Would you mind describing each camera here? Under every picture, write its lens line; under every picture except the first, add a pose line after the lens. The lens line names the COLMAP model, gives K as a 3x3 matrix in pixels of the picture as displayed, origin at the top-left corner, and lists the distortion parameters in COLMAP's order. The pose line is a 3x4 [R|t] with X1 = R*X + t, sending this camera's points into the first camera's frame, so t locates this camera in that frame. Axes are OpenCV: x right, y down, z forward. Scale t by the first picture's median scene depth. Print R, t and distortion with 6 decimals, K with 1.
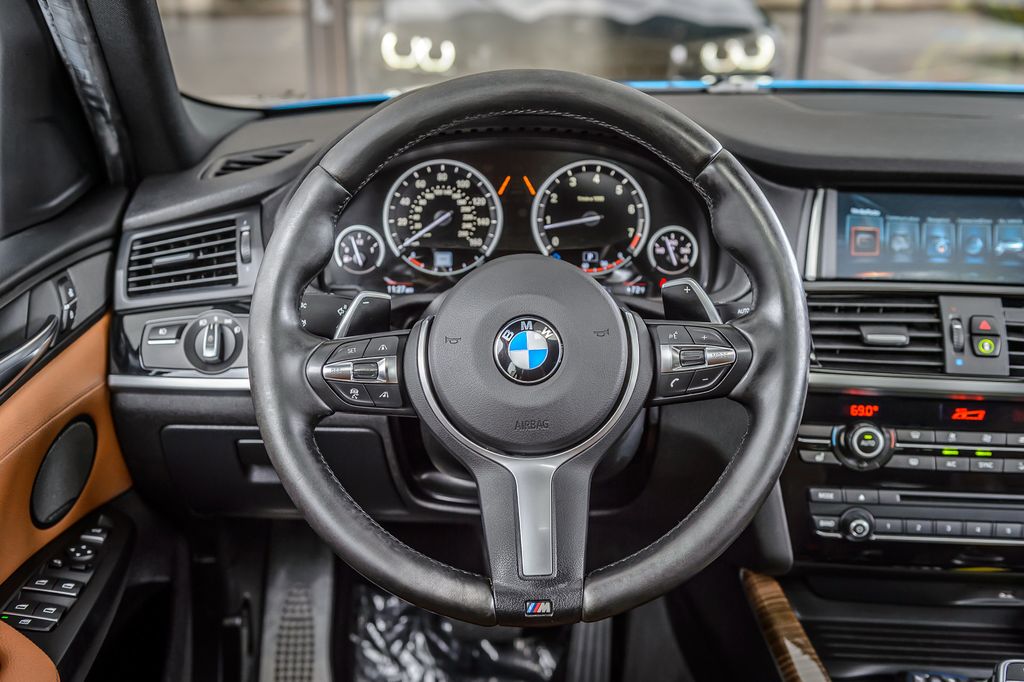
lens RADIAL K [[1171.1, 0, 512.0], [0, 1171.1, 341.0], [0, 0, 1]] dist [0.003277, -0.013606]
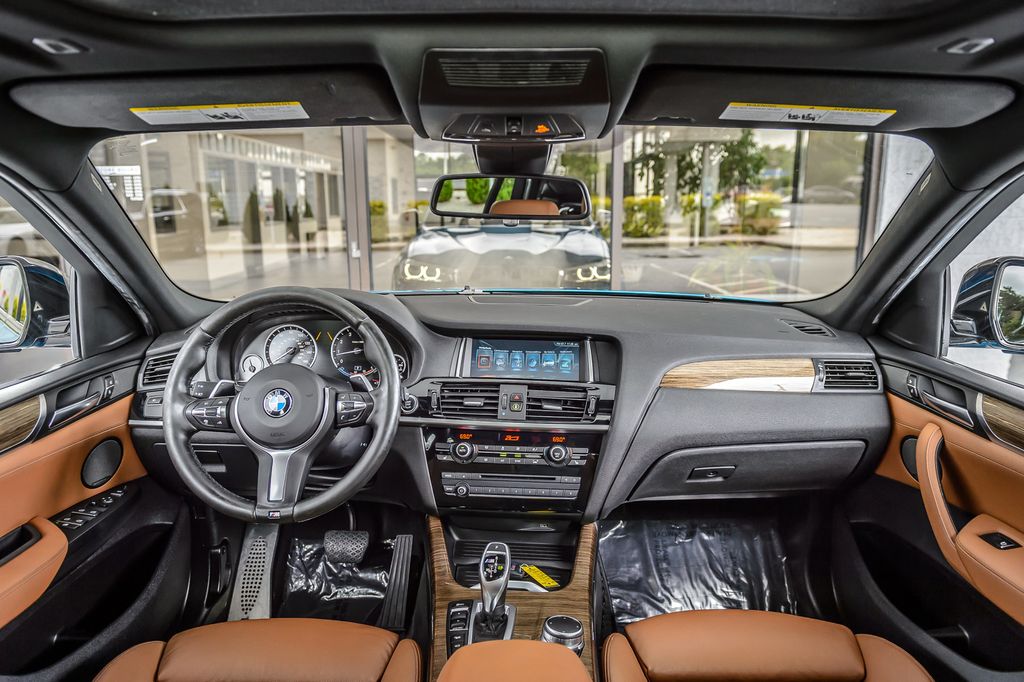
lens RADIAL K [[687.2, 0, 512.0], [0, 687.2, 341.0], [0, 0, 1]] dist [-0.001423, -0.003080]
pose [[0.999824, -0.000929, -0.018726, 0.413724], [-0.001664, 0.990431, -0.138001, 0.060174], [0.018675, 0.138008, 0.990255, -0.305546]]
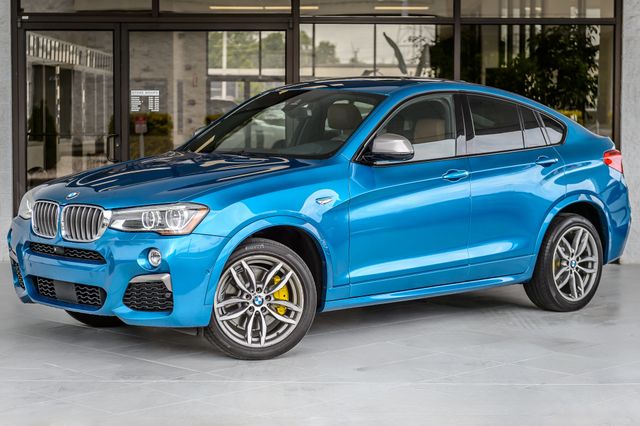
lens RADIAL K [[1333.2, 0, 320.0], [0, 1333.2, 213.0], [0, 0, 1]] dist [-0.011334, -0.158037]
pose [[0.999493, 0.007014, -0.031049, 0.077434], [-0.014981, 0.964292, -0.264416, 2.897059], [0.028086, 0.264747, 0.963909, -8.239355]]
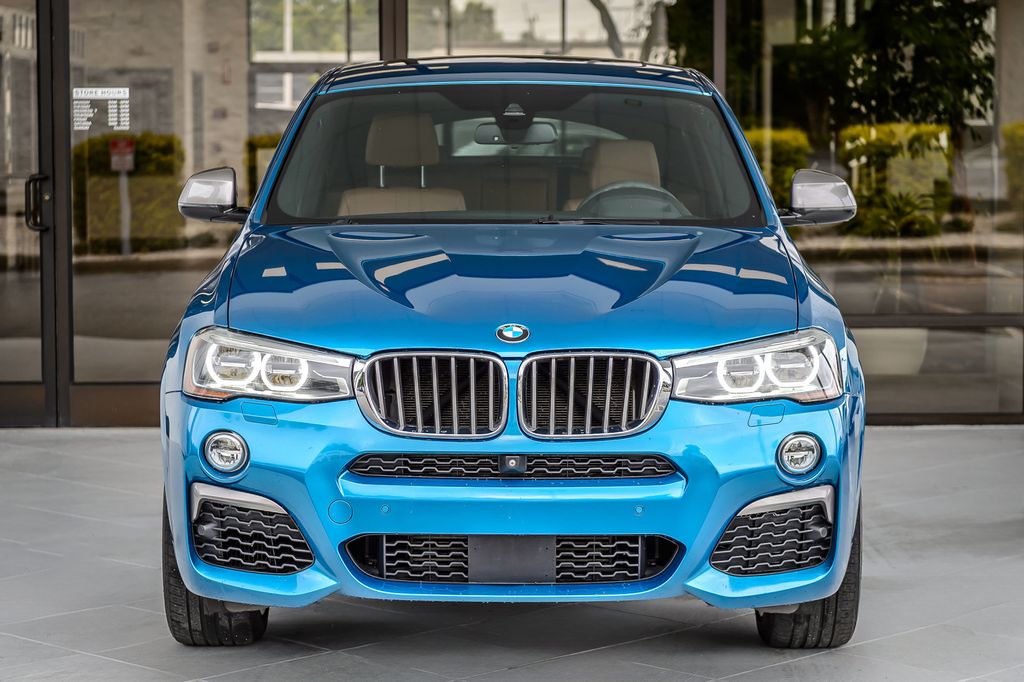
lens RADIAL K [[2414.9, 0, 524.8], [0, 2414.9, 339.8], [0, 0, 1]] dist [0.570258, -7.419170]
pose [[0.999969, -0.000002, -0.007883, 0.132059], [-0.002006, 0.967017, -0.254702, 2.583615], [0.007623, 0.254710, 0.966987, -7.355389]]
